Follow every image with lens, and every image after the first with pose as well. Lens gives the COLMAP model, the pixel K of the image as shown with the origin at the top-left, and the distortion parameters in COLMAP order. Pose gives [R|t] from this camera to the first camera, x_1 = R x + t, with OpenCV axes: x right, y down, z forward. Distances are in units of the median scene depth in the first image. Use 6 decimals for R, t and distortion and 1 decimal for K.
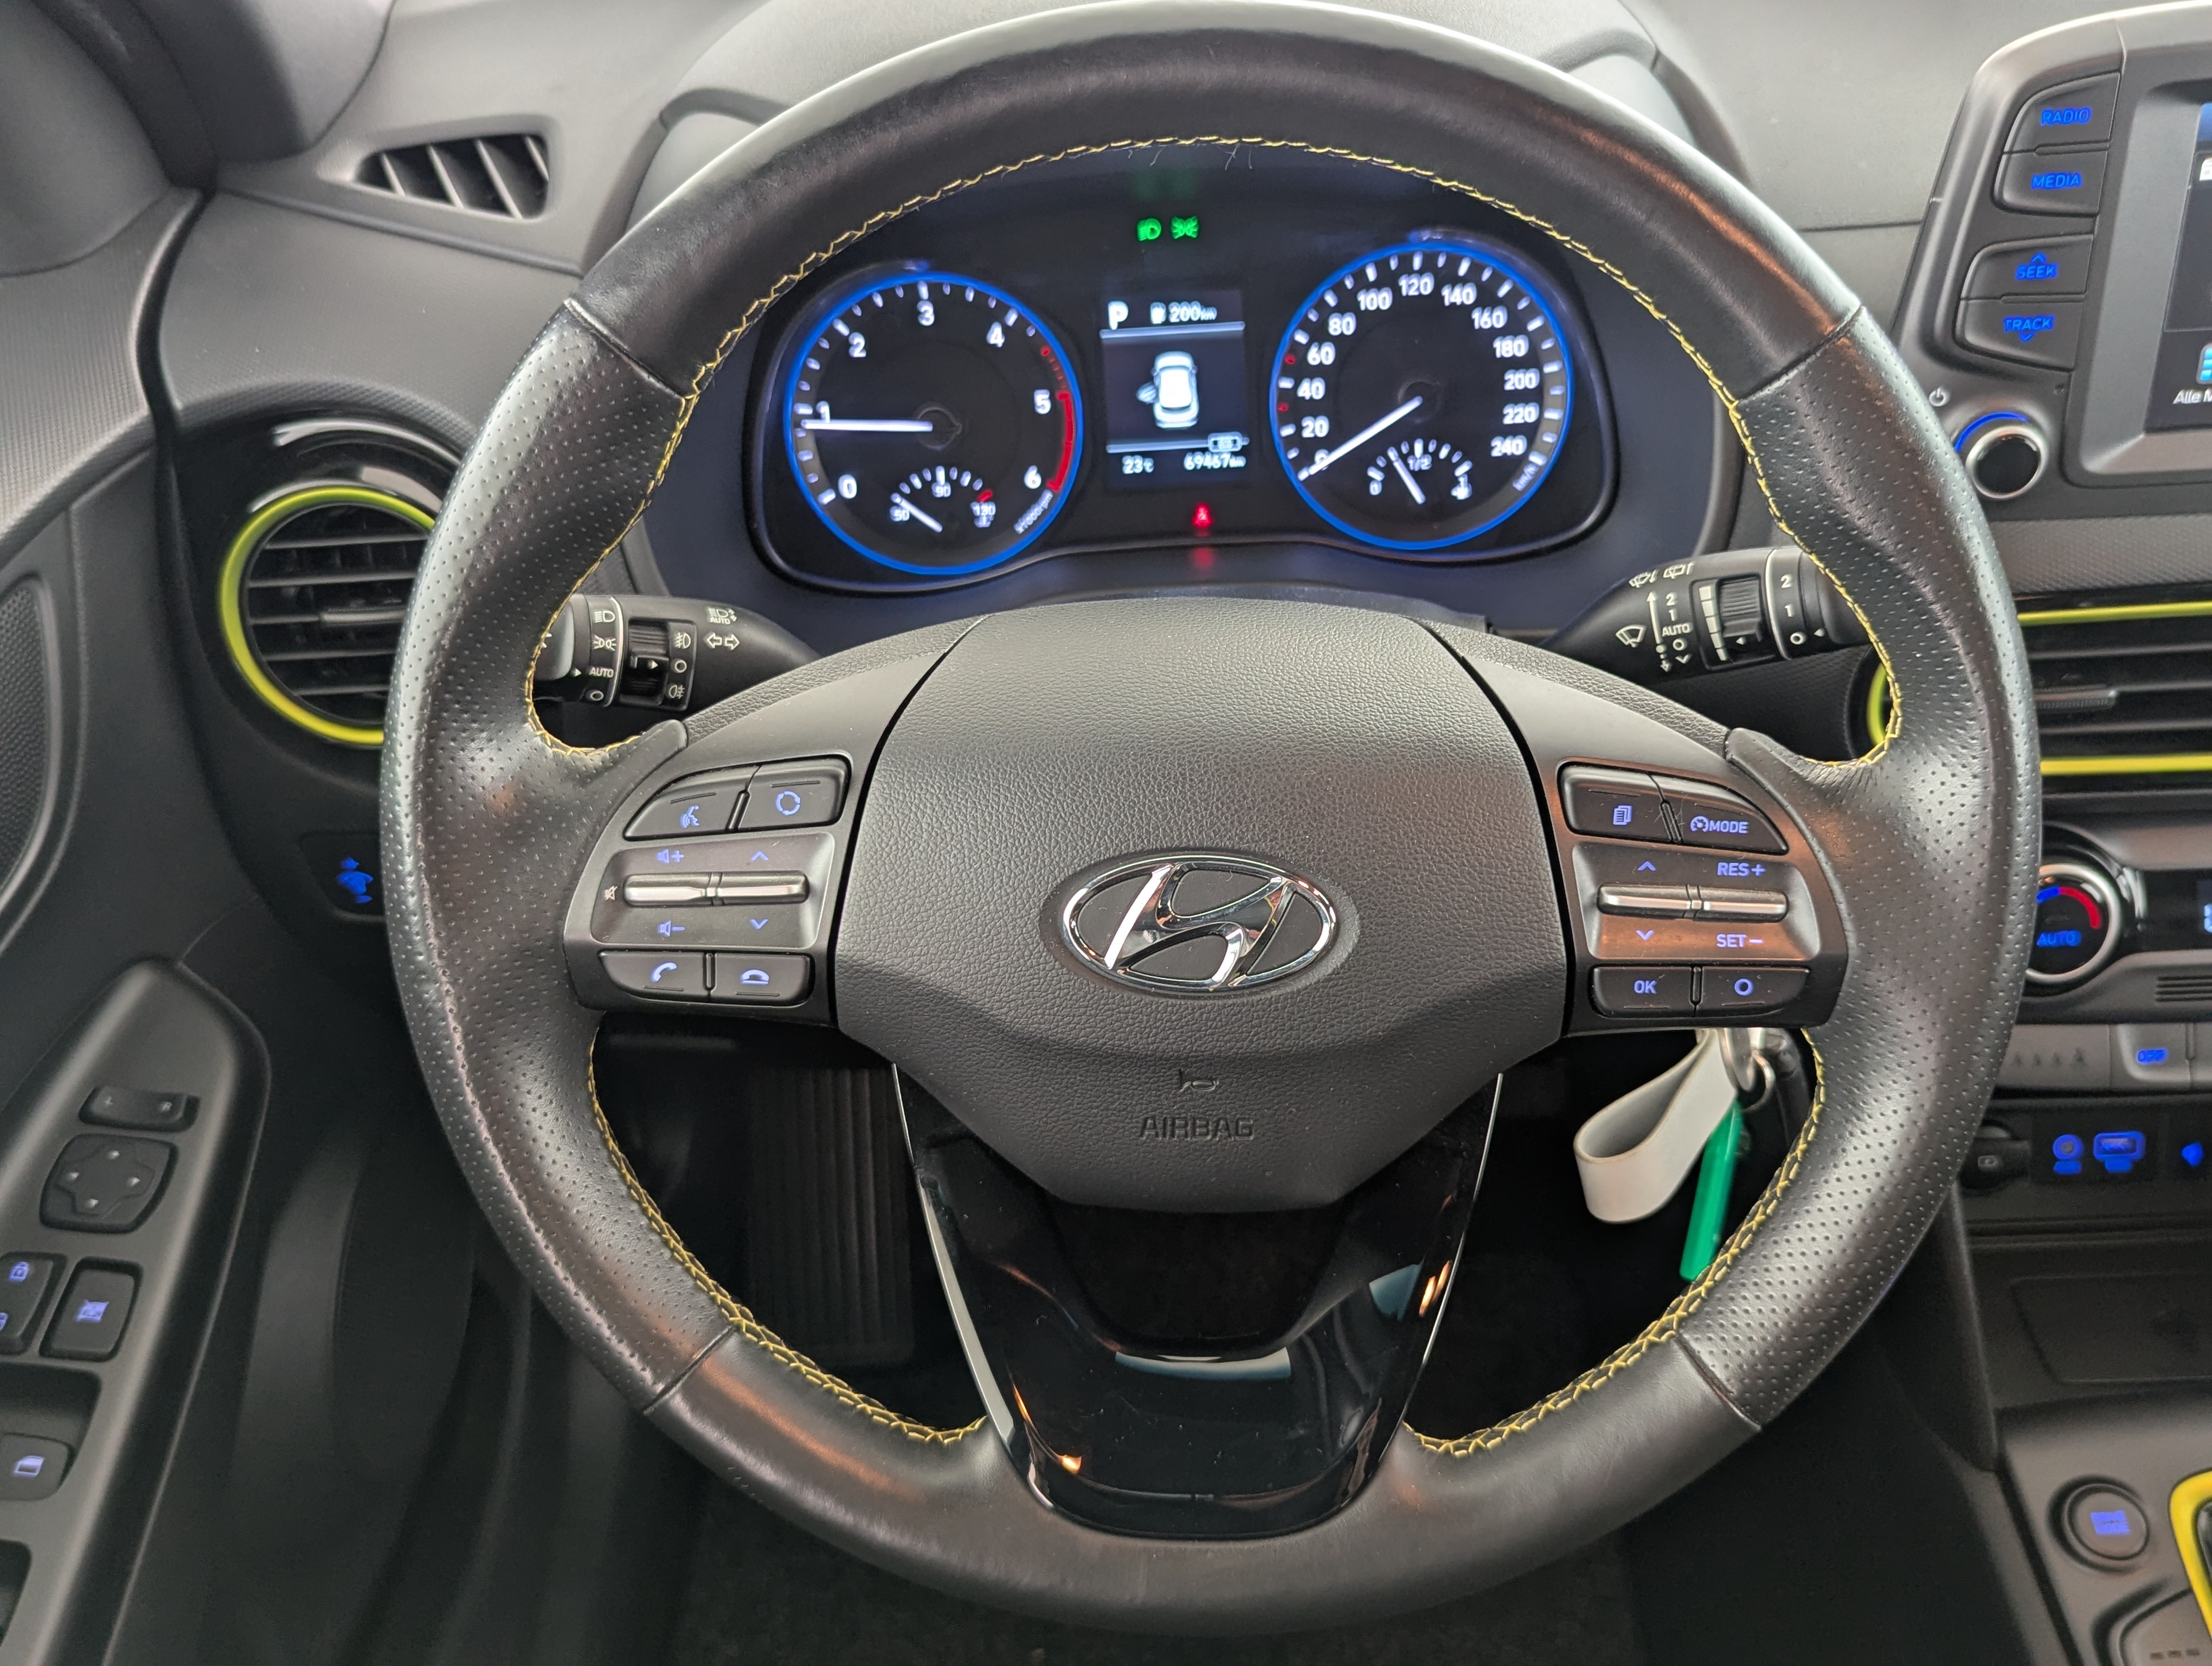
lens RADIAL K [[2052.6, 0, 1101.5], [0, 2052.6, 804.7], [0, 0, 1]] dist [0.059246, -0.059524]
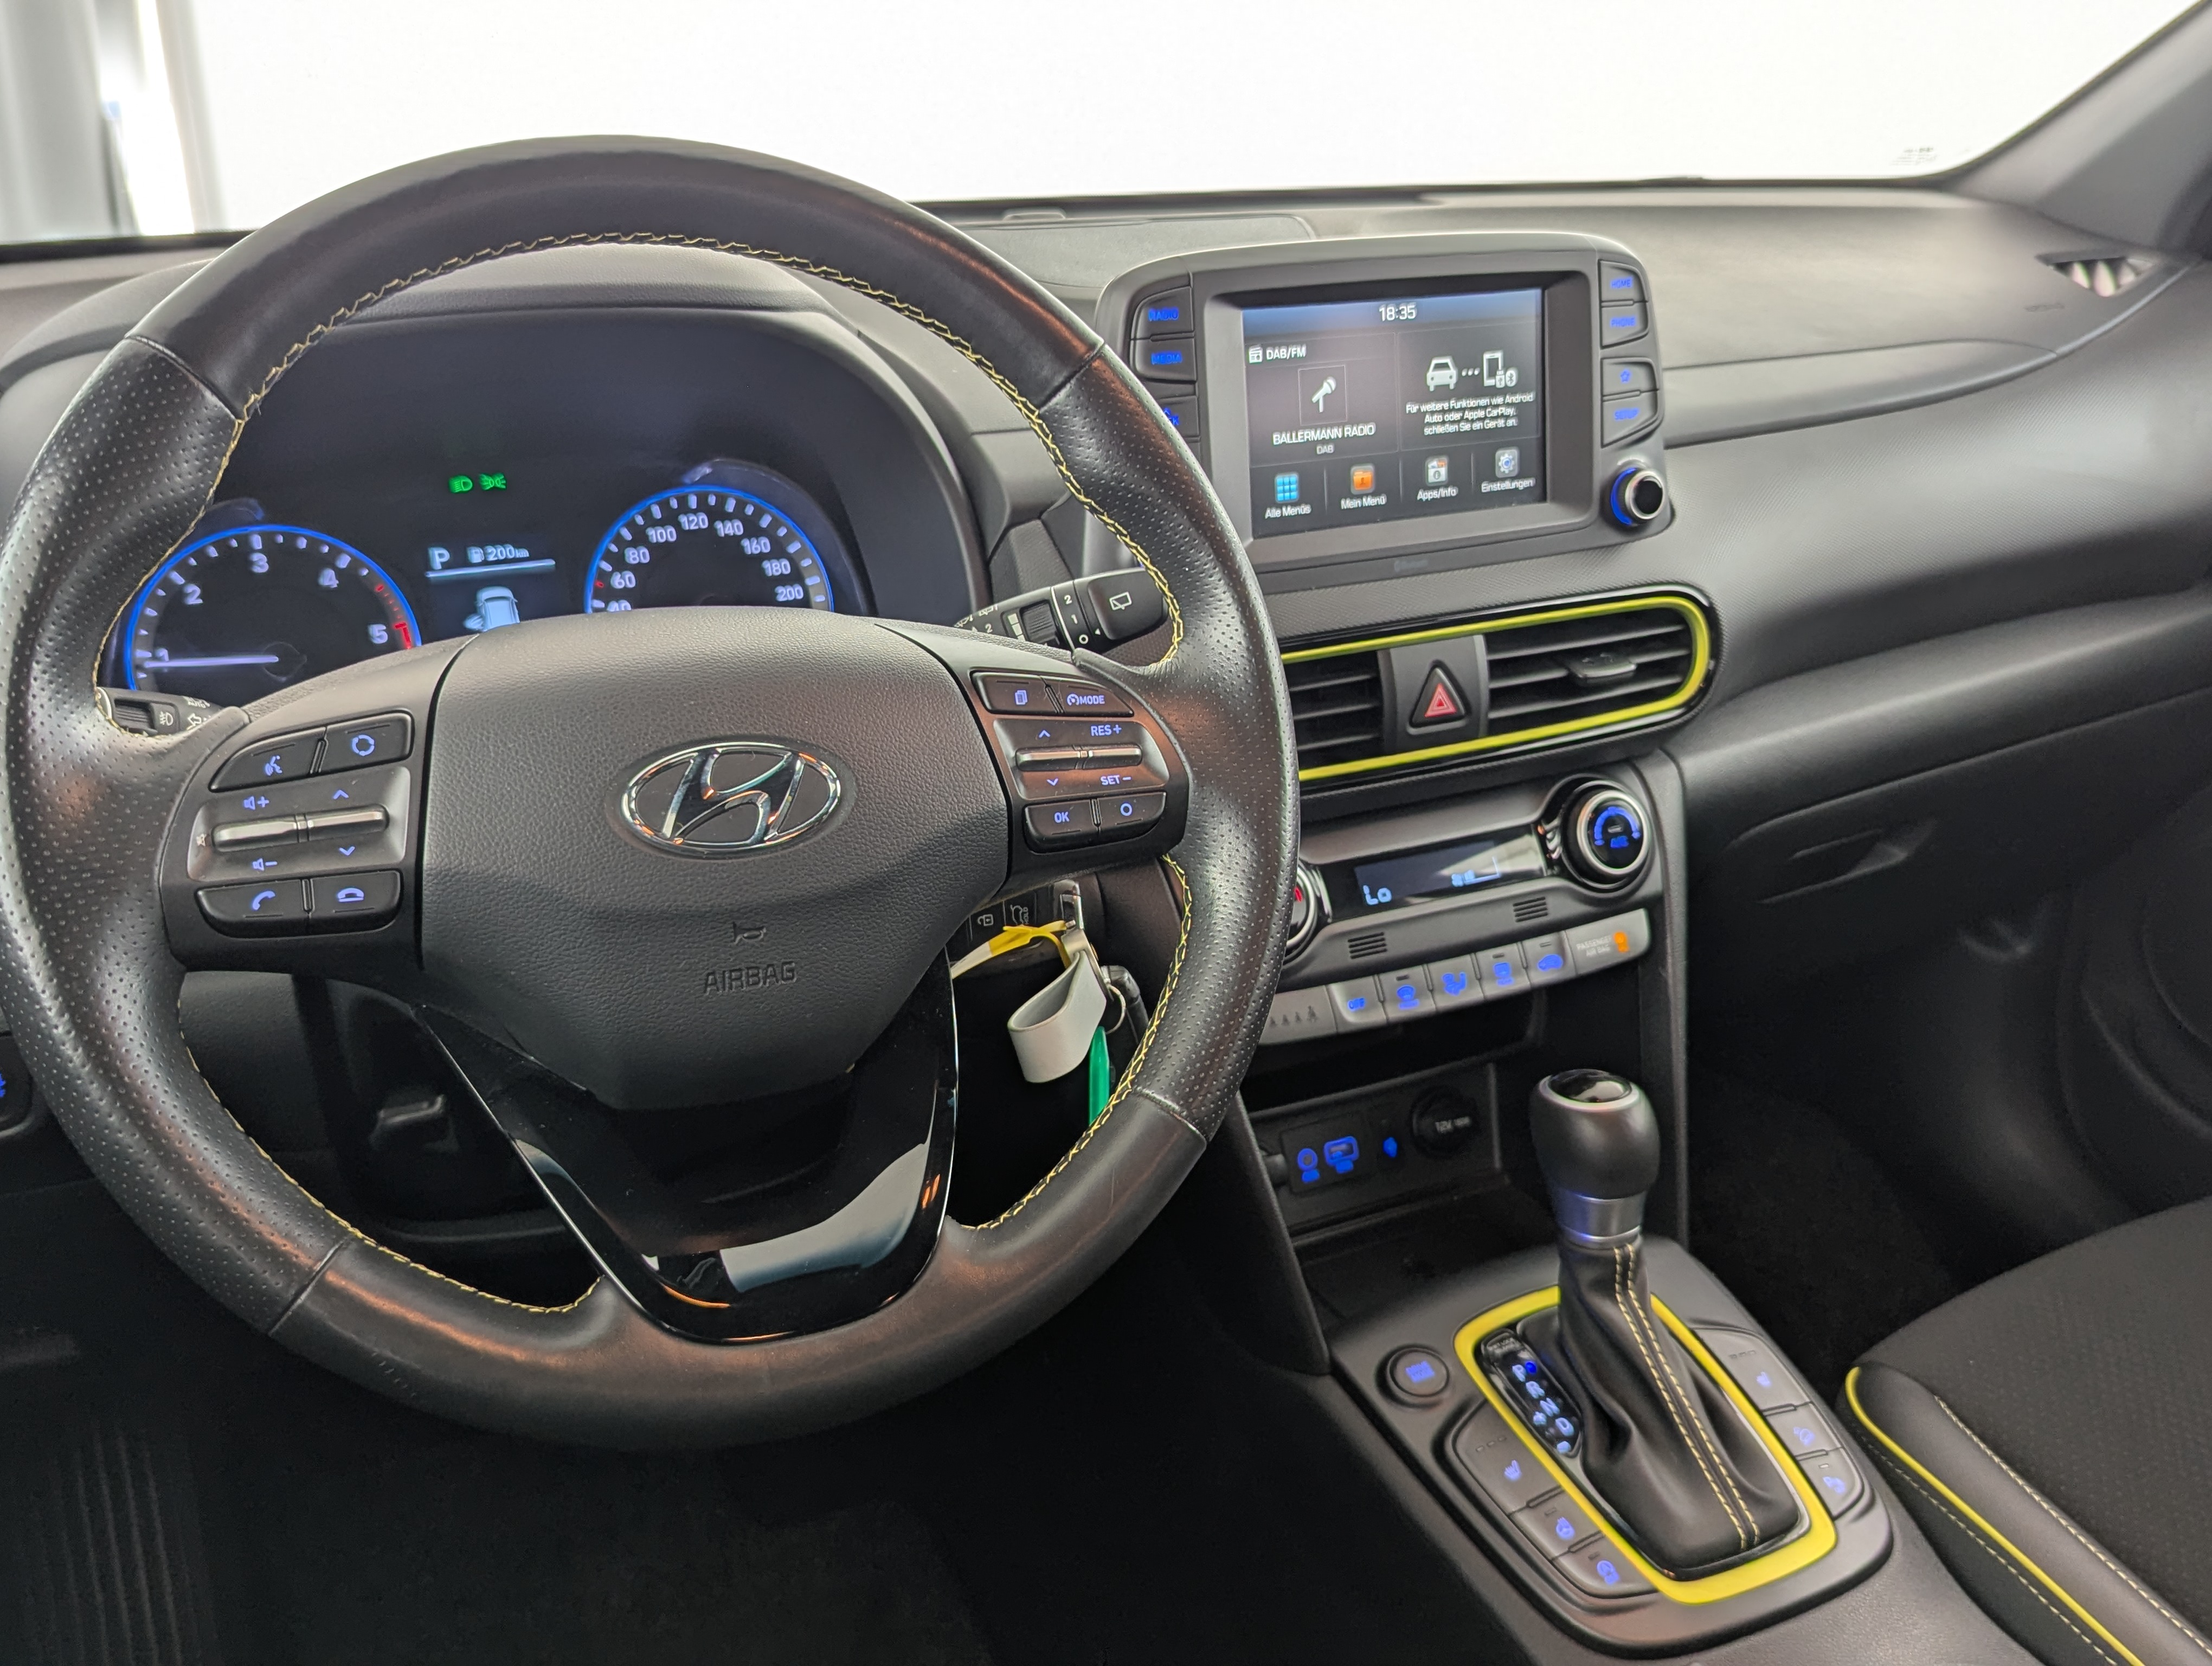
lens RADIAL K [[2052.6, 0, 1101.5], [0, 2052.6, 804.7], [0, 0, 1]] dist [0.059246, -0.059524]
pose [[0.895485, -0.097832, 0.434208, -0.177929], [0.214722, 0.949472, -0.228904, 0.239134], [-0.389874, 0.298214, 0.871244, -0.105675]]
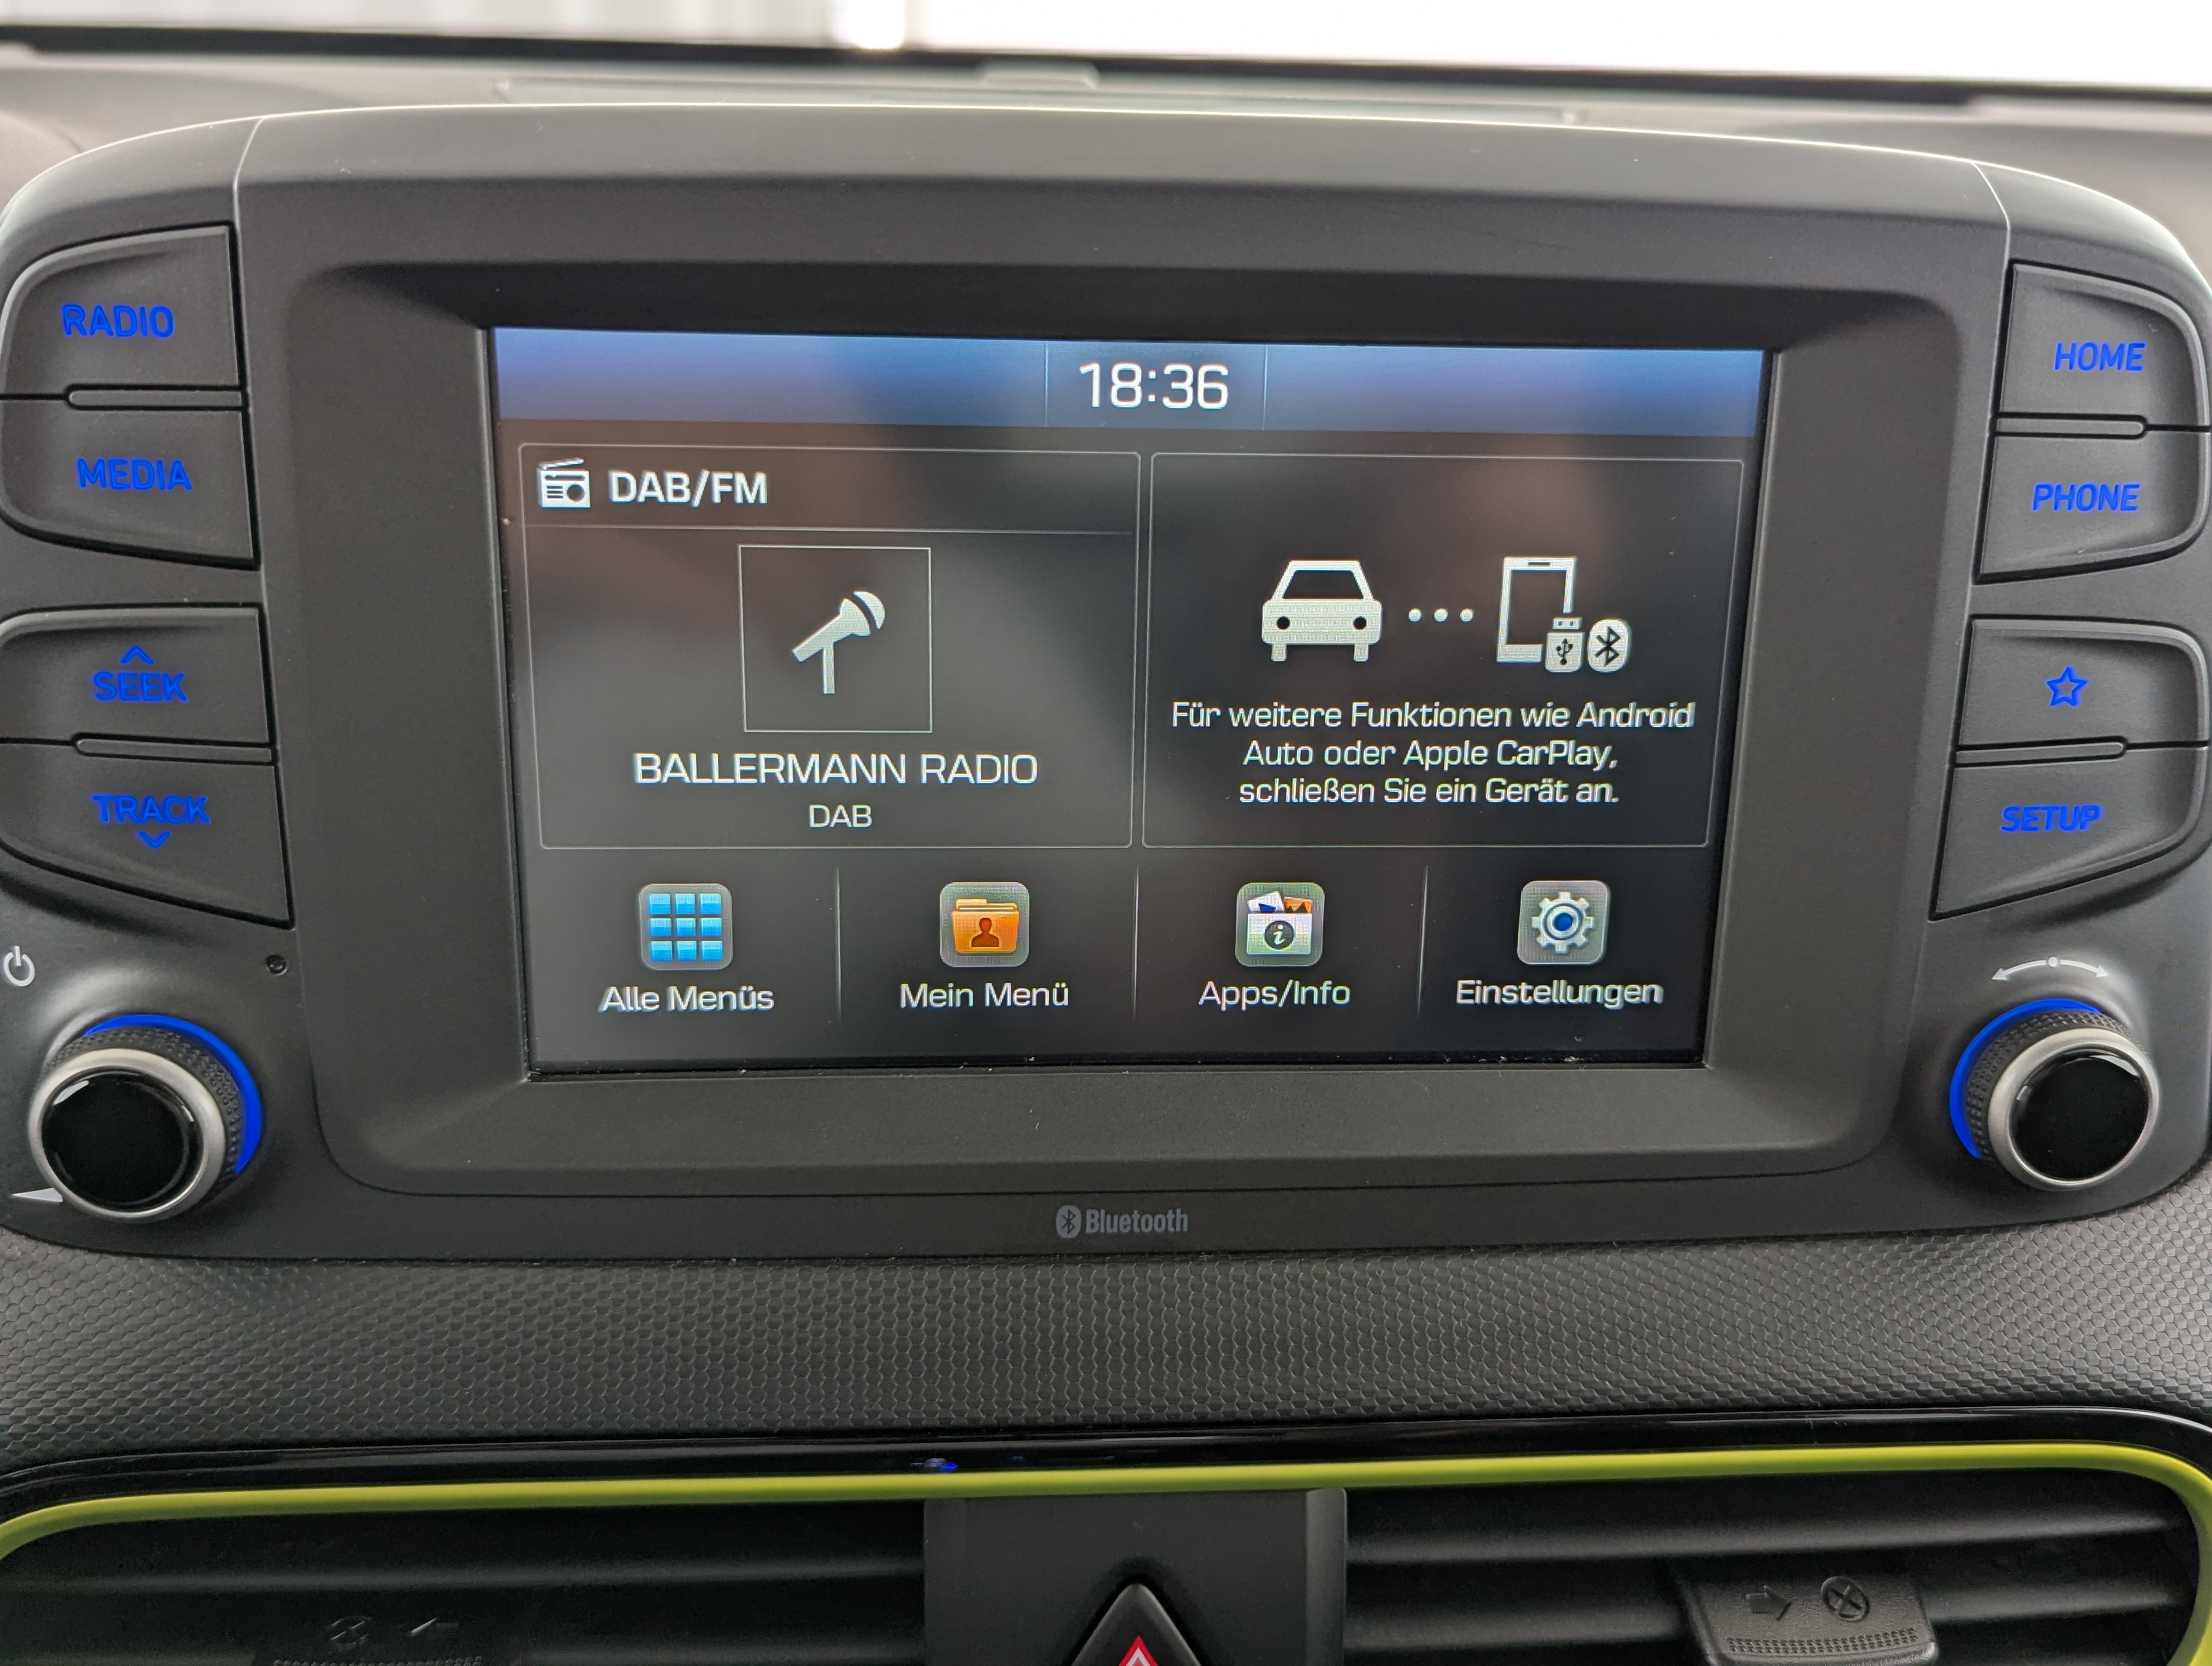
lens RADIAL K [[2096.9, 0, 1111.7], [0, 2096.9, 838.5], [0, 0, 1]] dist [0.054085, 0.010282]
pose [[0.992991, 0.059954, 0.101855, 0.467625], [-0.034803, 0.971905, -0.232788, -0.105283], [-0.112950, 0.227611, 0.967179, 0.449487]]
